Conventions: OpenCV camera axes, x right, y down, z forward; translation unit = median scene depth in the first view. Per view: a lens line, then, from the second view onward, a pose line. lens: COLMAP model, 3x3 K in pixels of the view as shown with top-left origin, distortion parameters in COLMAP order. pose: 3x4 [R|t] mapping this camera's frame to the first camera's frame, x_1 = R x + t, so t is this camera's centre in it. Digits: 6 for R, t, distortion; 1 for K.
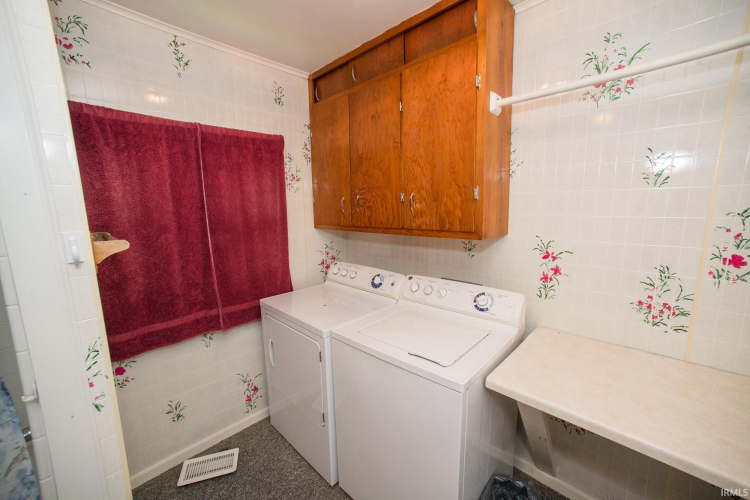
lens RADIAL K [[299.4, 0, 378.2], [0, 299.4, 249.5], [0, 0, 1]] dist [-0.045689, 0.016207]
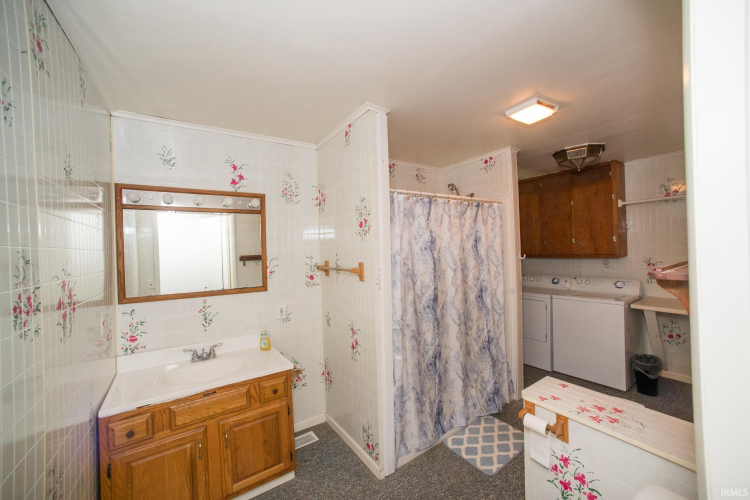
lens RADIAL K [[299.4, 0, 375.7], [0, 299.4, 249.9], [0, 0, 1]] dist [-0.045689, 0.016207]
pose [[0.976621, -0.012905, -0.214582, -1.044959], [-0.015746, 0.991221, -0.131278, 0.243048], [0.214392, 0.131587, 0.967843, -1.701351]]
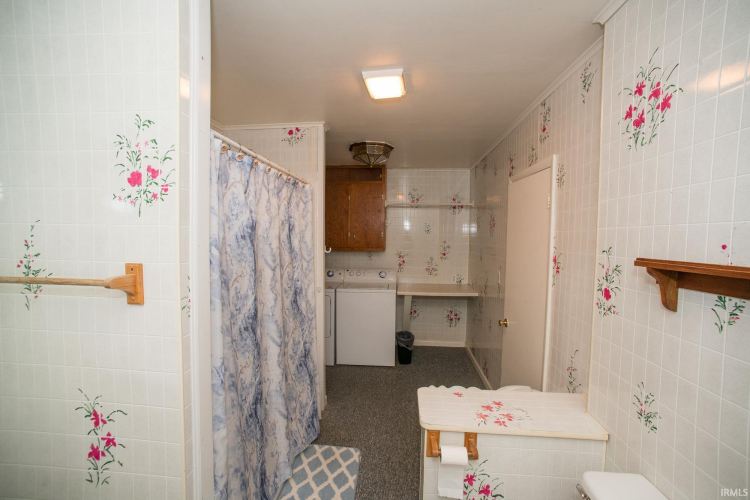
lens RADIAL K [[299.4, 0, 375.1], [0, 299.4, 250.9], [0, 0, 1]] dist [-0.045689, 0.016207]
pose [[0.786281, -0.003045, 0.617862, -1.406914], [0.063054, 0.995163, -0.075337, 0.167034], [-0.614643, 0.098195, 0.782669, -1.123378]]
